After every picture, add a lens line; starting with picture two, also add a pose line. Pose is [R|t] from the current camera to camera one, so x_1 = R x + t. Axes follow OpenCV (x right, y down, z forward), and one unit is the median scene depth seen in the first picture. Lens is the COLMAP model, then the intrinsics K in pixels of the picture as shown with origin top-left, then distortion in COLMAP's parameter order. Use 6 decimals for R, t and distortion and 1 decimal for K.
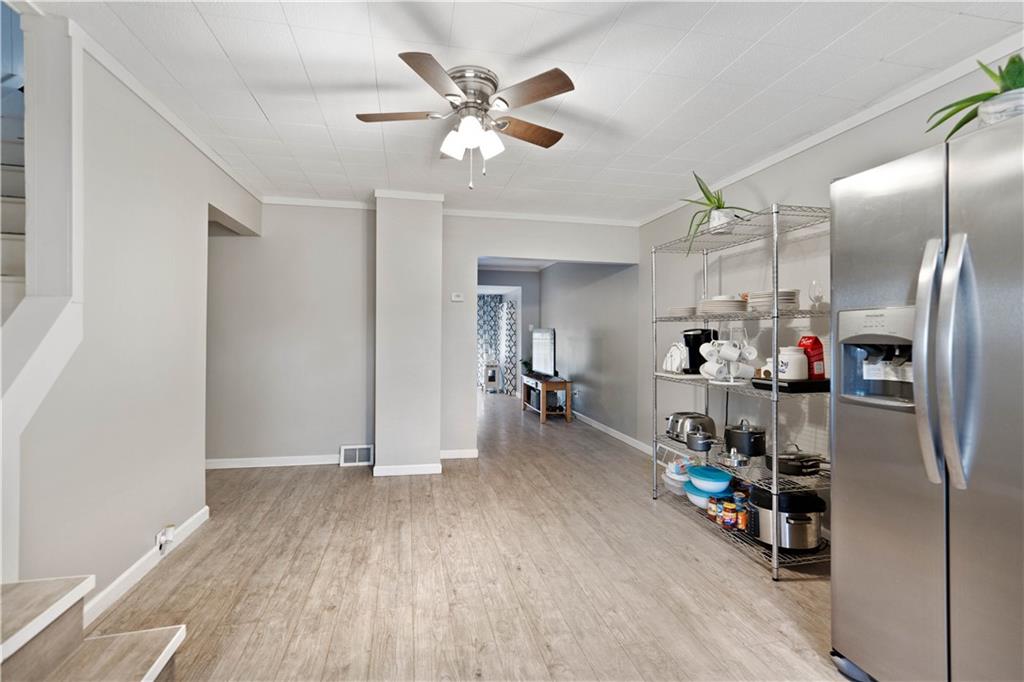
lens RADIAL K [[478.3, 0, 518.8], [0, 478.3, 337.3], [0, 0, 1]] dist [-0.006180, 0.005746]
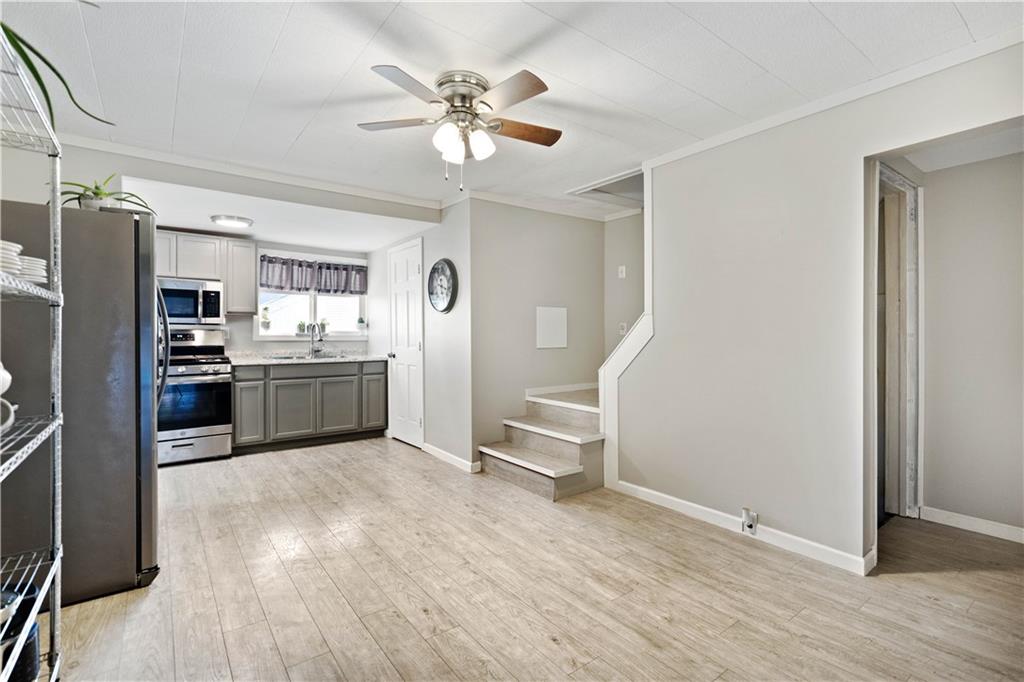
lens RADIAL K [[478.3, 0, 510.1], [0, 478.3, 336.7], [0, 0, 1]] dist [-0.006180, 0.005746]
pose [[-0.916461, 0.001328, -0.400123, 0.196777], [-0.003946, 0.999916, 0.012357, -0.006509], [0.400106, 0.012903, -0.916378, 1.797396]]
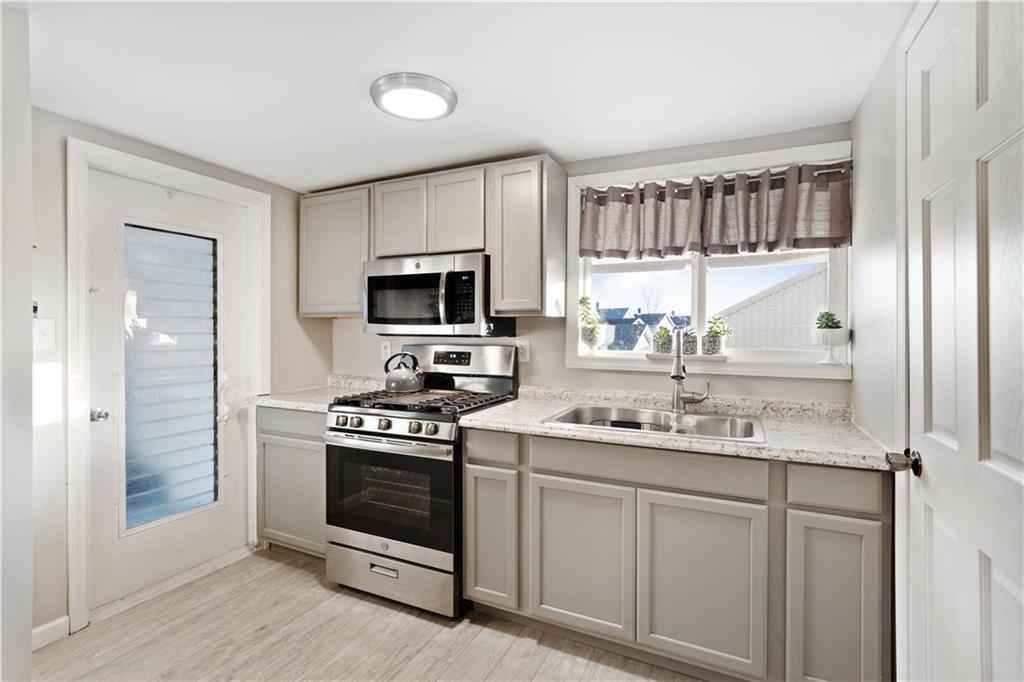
lens RADIAL K [[478.3, 0, 514.8], [0, 478.3, 337.7], [0, 0, 1]] dist [-0.006180, 0.005746]
pose [[-0.785985, -0.006620, 0.618210, -0.154568], [-0.001351, 0.999959, 0.008990, -0.033282], [-0.618244, 0.006231, -0.785962, 0.318306]]
